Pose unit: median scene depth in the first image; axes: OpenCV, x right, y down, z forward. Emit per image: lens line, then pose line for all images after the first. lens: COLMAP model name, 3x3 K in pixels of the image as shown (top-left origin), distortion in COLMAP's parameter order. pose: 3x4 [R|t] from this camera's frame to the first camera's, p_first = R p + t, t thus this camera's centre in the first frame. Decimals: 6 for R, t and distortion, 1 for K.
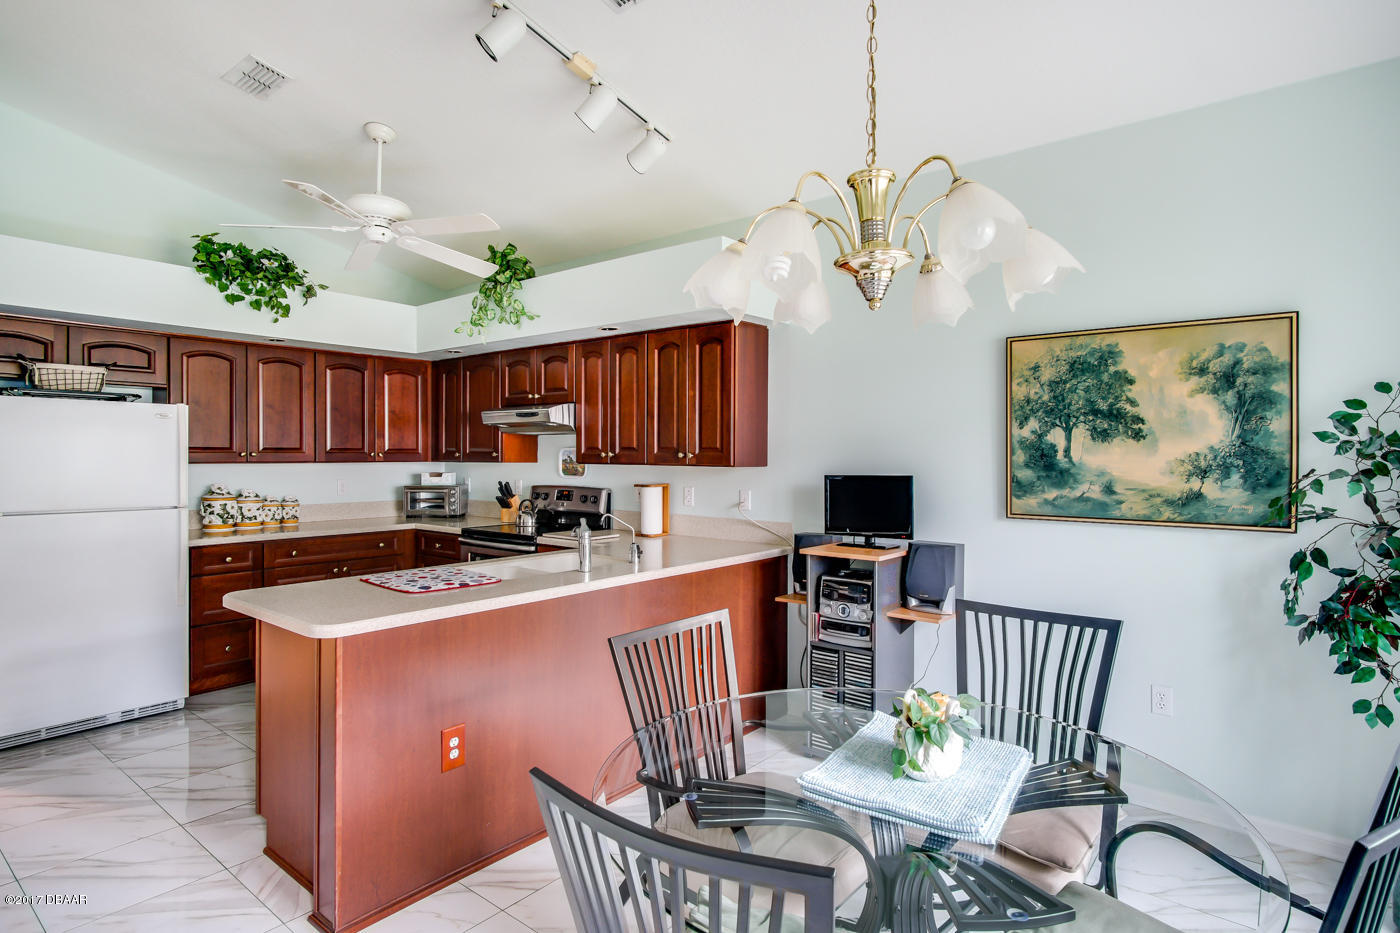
lens RADIAL K [[744.2, 0, 700.0], [0, 744.2, 466.5], [0, 0, 1]] dist [0.000037, -0.000006]
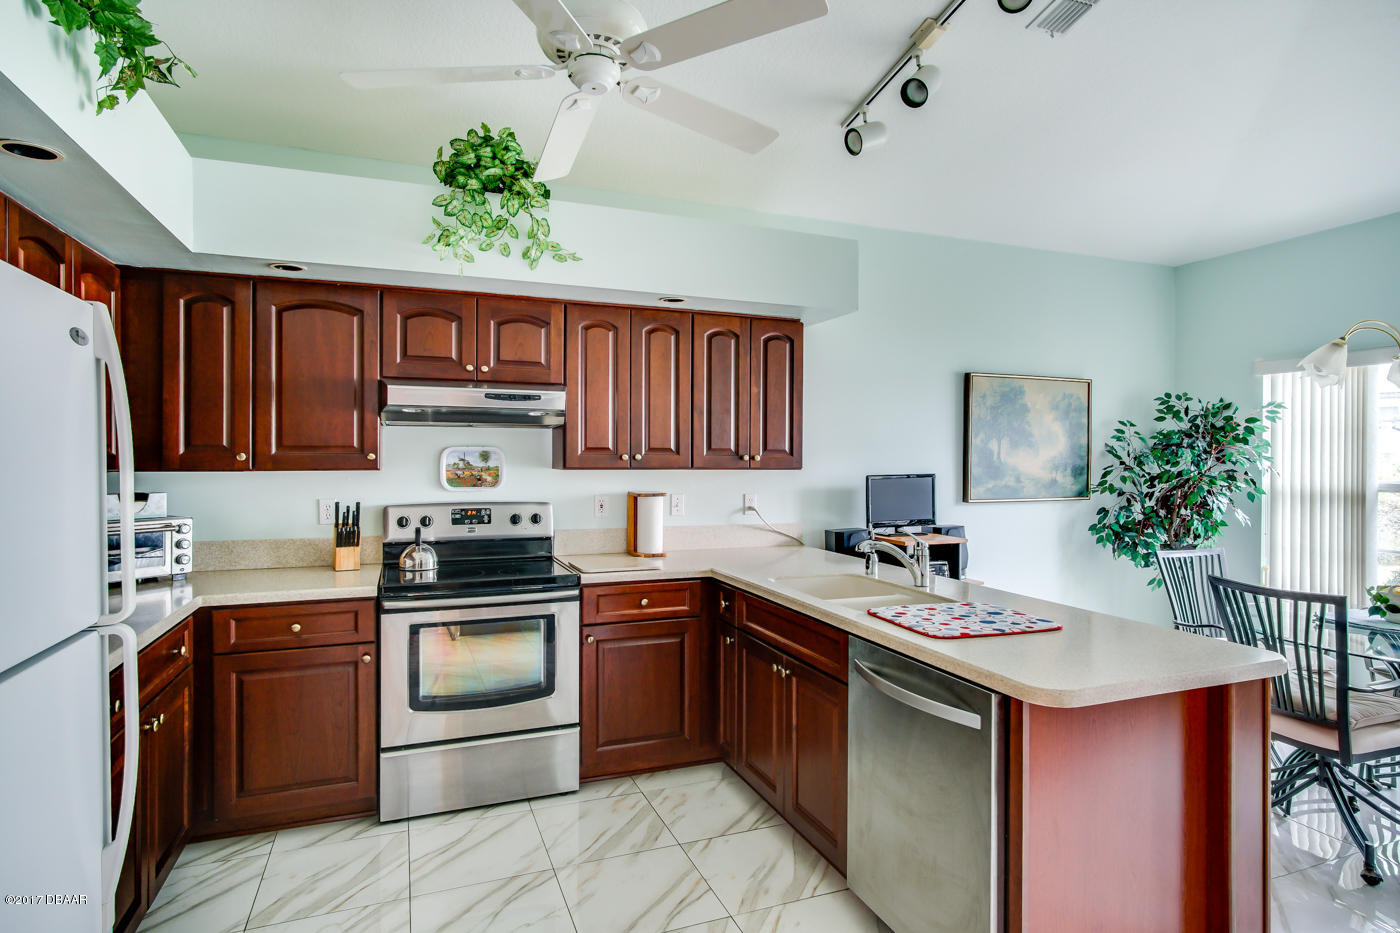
lens RADIAL K [[744.2, 0, 700.0], [0, 744.2, 466.5], [0, 0, 1]] dist [0.000037, -0.000006]
pose [[0.492589, -0.012696, 0.870169, -1.069350], [0.013156, 0.999888, 0.007142, -0.015184], [-0.870163, 0.007930, 0.492701, 0.775132]]
